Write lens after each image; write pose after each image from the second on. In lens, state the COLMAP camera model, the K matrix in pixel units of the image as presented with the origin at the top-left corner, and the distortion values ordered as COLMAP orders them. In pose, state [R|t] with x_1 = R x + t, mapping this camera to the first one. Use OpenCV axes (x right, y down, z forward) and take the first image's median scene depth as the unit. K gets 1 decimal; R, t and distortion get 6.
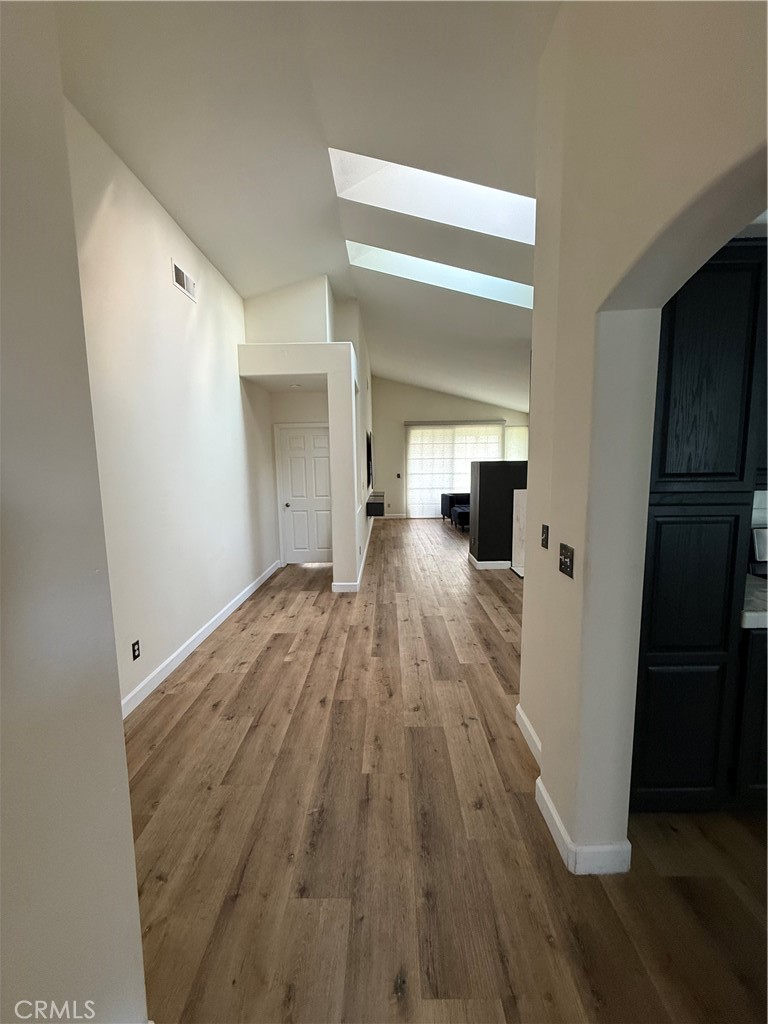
lens RADIAL K [[412.9, 0, 380.9], [0, 412.9, 513.9], [0, 0, 1]] dist [-0.000679, 0.000201]
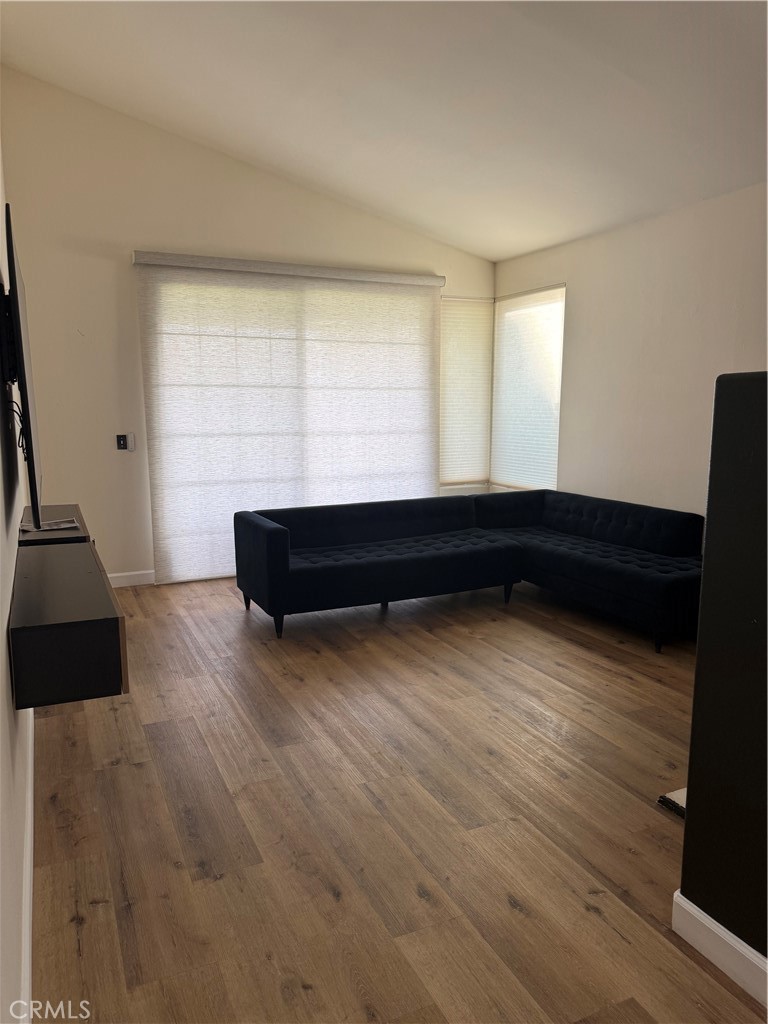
lens RADIAL K [[712.7, 0, 381.3], [0, 712.7, 512.2], [0, 0, 1]] dist [0.031517, -0.002828]
pose [[0.896280, -0.054589, 0.440116, -0.019392], [0.037255, 0.998155, 0.047935, -0.060638], [-0.441921, -0.026567, 0.896661, 0.470704]]
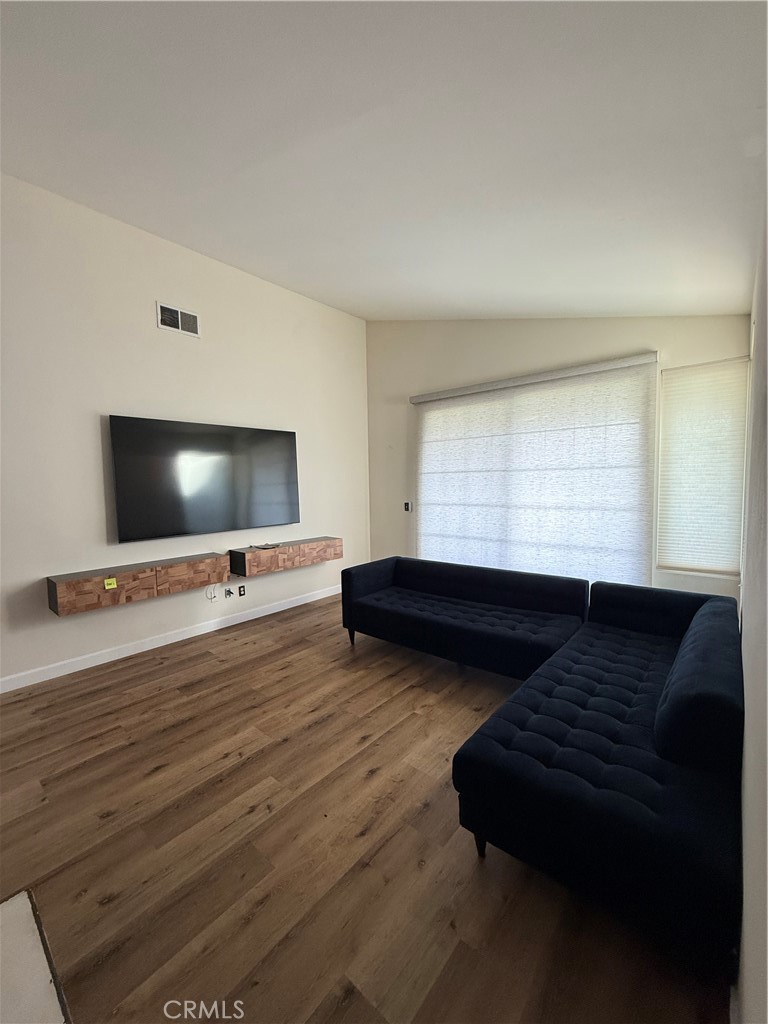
lens RADIAL K [[412.9, 0, 396.1], [0, 412.9, 499.3], [0, 0, 1]] dist [-0.000679, 0.000201]
pose [[0.777228, 0.024934, -0.628725, 0.349094], [-0.062285, 0.997356, -0.037443, -0.081993], [0.626129, 0.068262, 0.776726, 0.607583]]
